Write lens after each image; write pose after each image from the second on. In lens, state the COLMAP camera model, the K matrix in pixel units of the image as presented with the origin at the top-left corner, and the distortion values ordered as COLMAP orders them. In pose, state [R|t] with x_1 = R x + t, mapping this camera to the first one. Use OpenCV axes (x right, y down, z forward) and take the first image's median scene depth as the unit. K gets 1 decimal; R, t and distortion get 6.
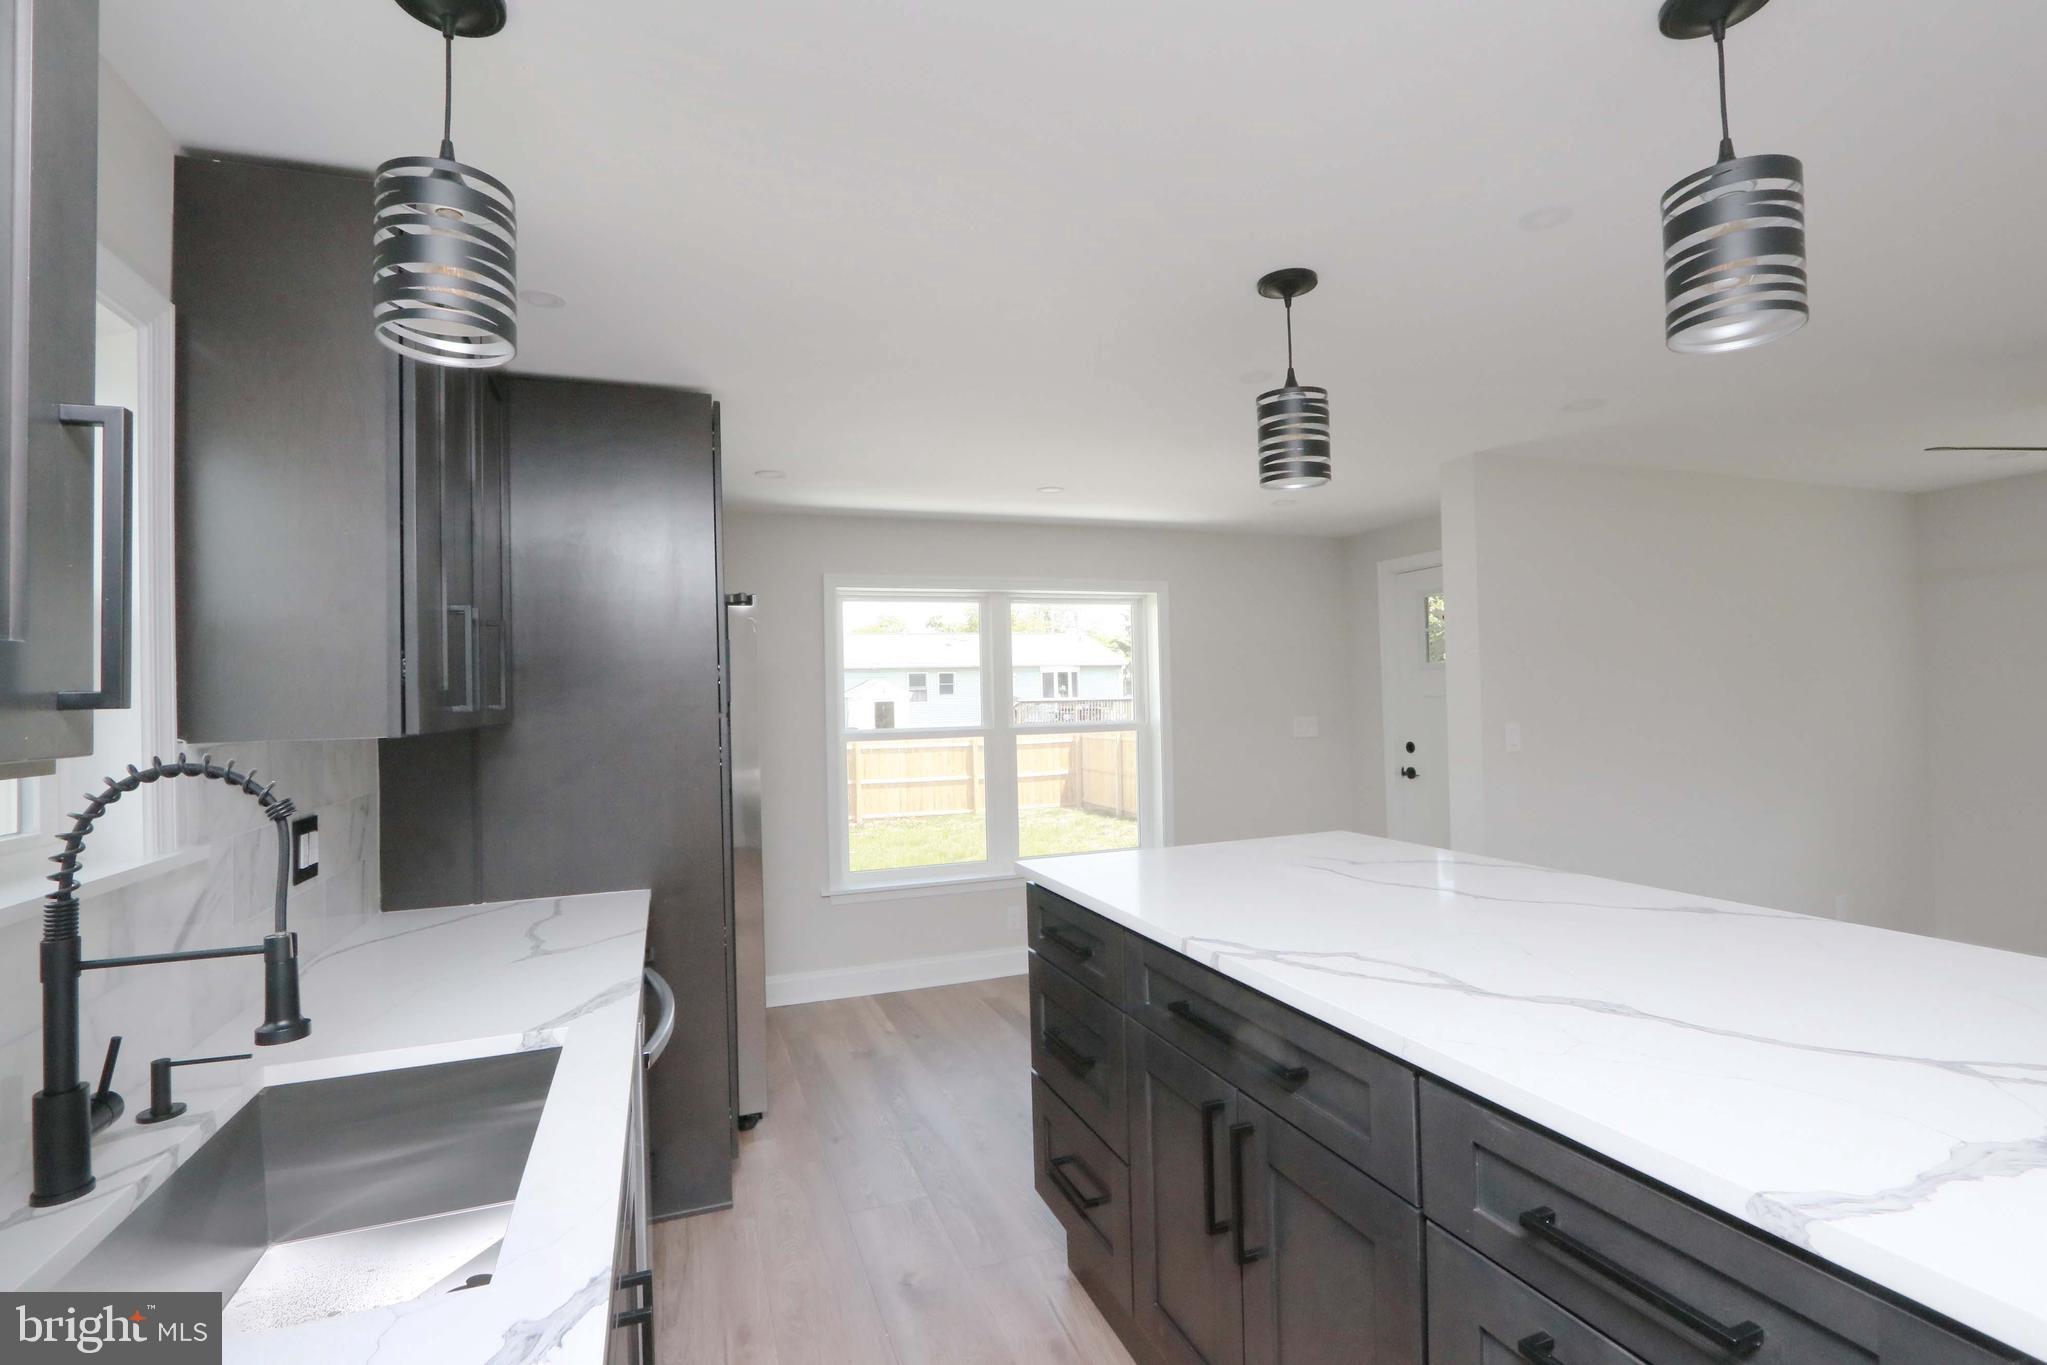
lens RADIAL K [[947.2, 0, 1019.8], [0, 947.2, 672.2], [0, 0, 1]] dist [-0.012622, 0.000346]
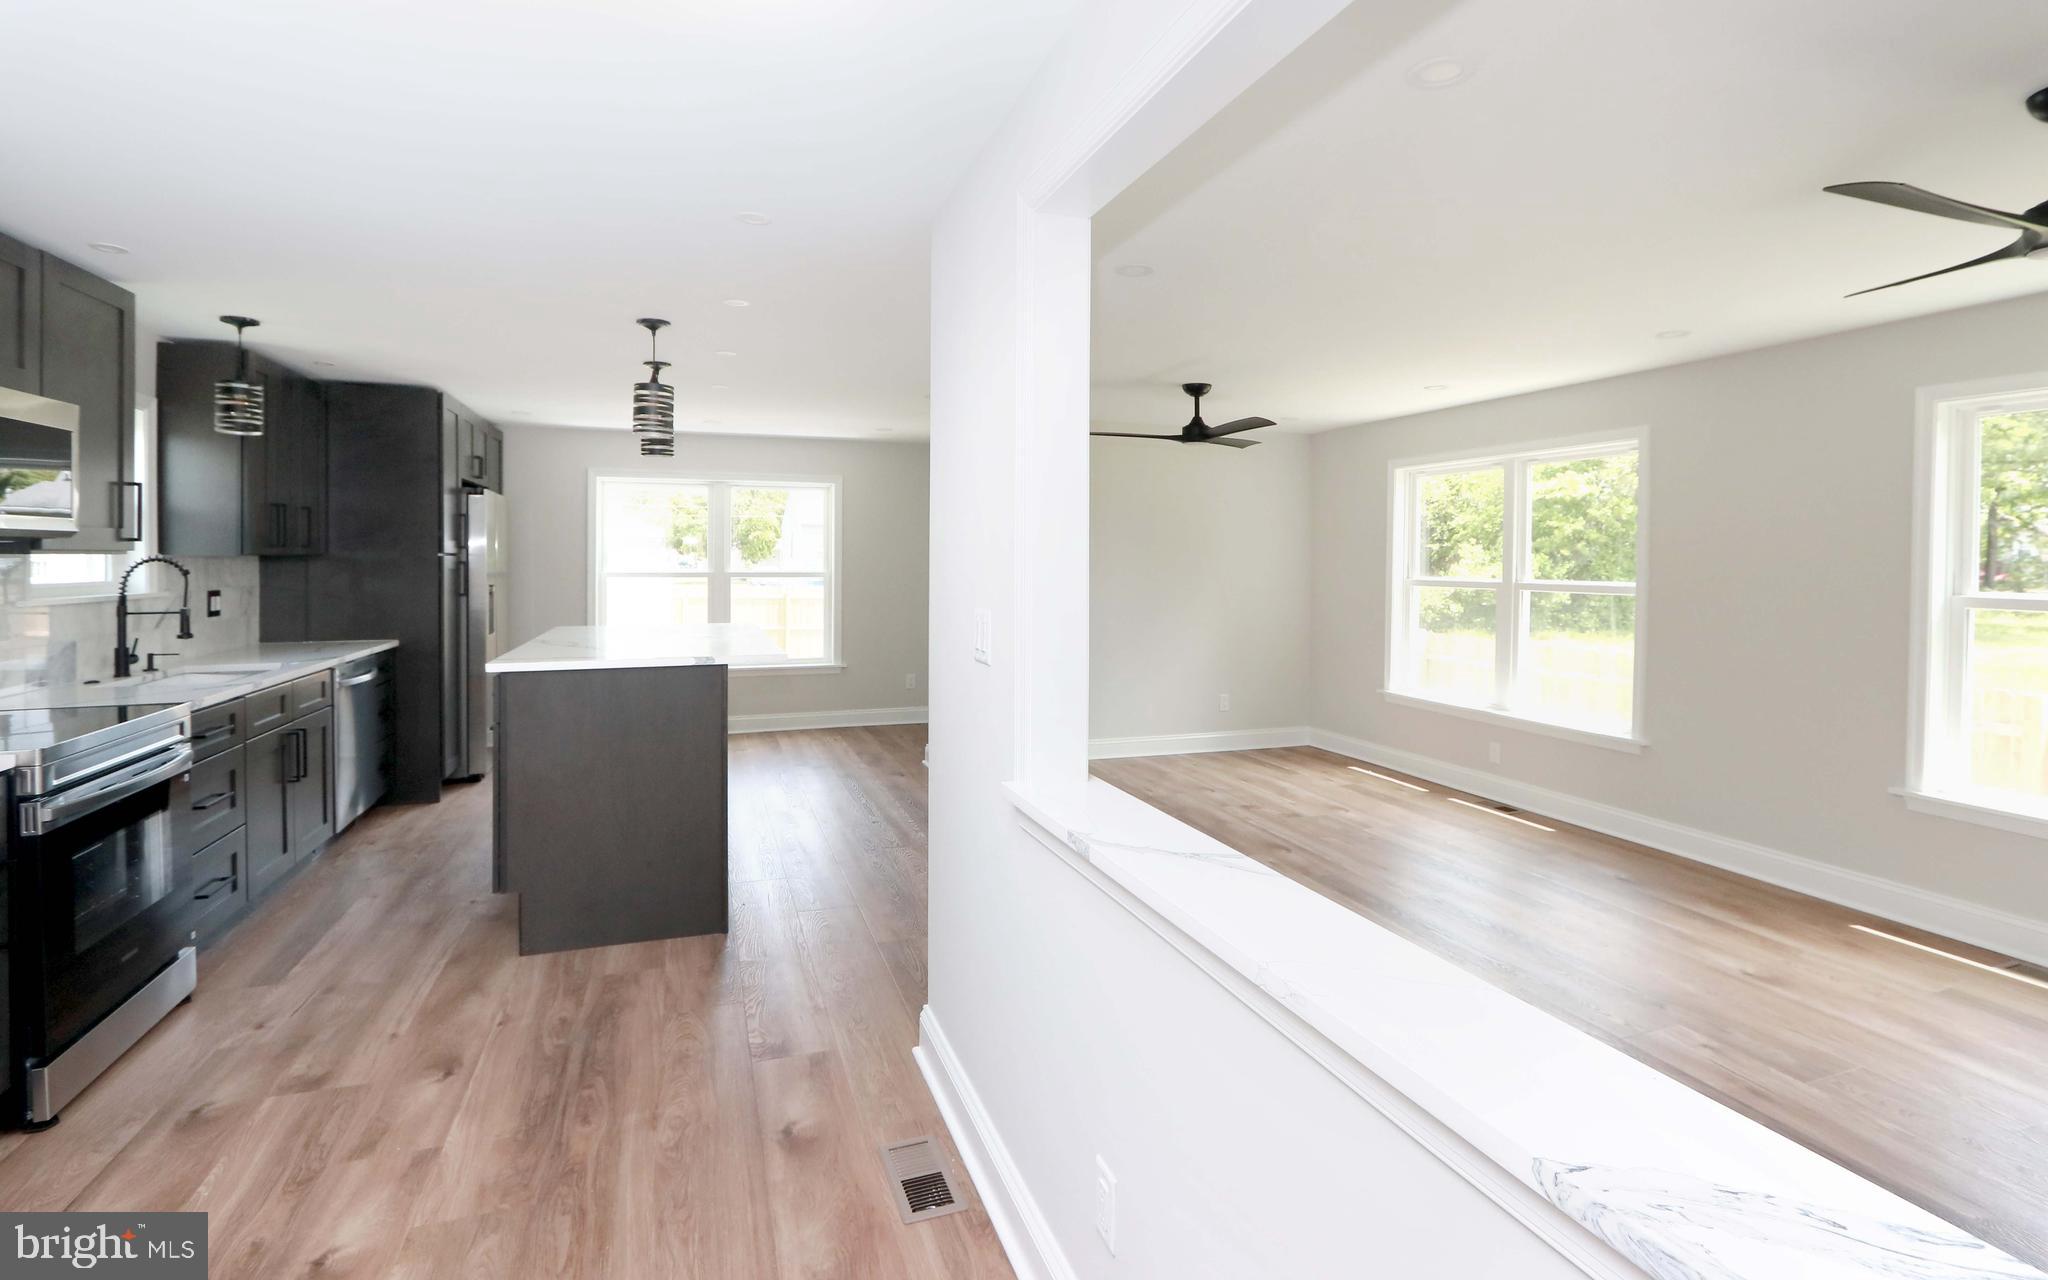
lens RADIAL K [[978.8, 0, 1052.8], [0, 978.8, 562.7], [0, 0, 1]] dist [-0.019258, 0.003542]
pose [[0.999521, 0.030879, 0.001893, 2.042469], [-0.030922, 0.999045, 0.030879, -0.082508], [-0.000938, -0.030923, 0.999521, -2.175783]]
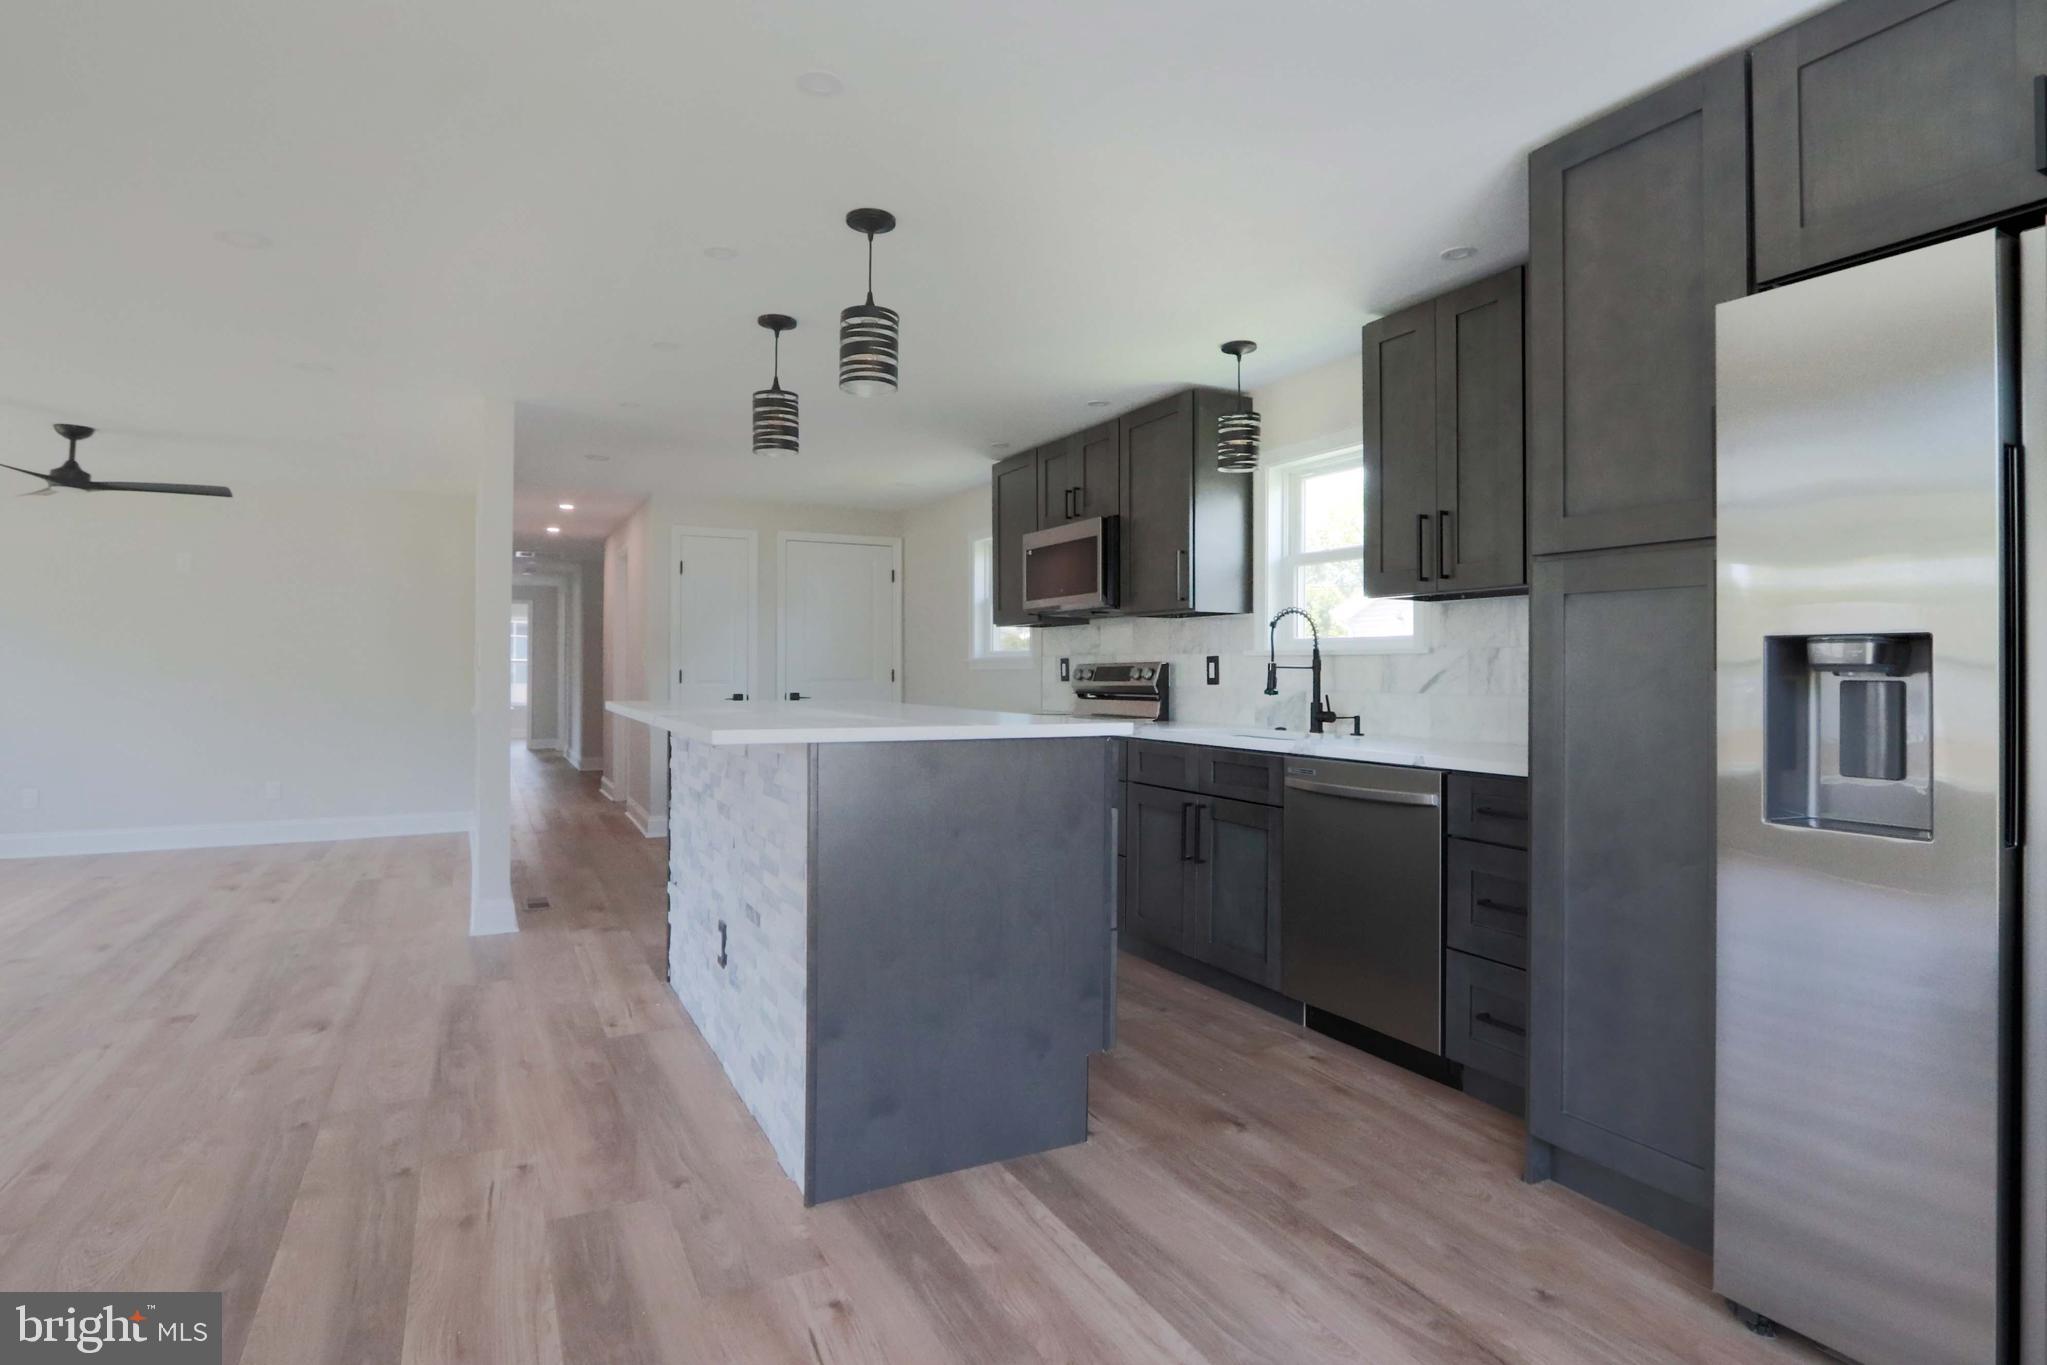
lens RADIAL K [[1054.4, 0, 1018.4], [0, 1054.4, 659.8], [0, 0, 1]] dist [-0.019457, 0.004360]
pose [[-0.992481, 0.019662, -0.120809, 0.451306], [0.023612, 0.999229, -0.031356, 0.311851], [0.120100, -0.033973, -0.992180, 3.877271]]
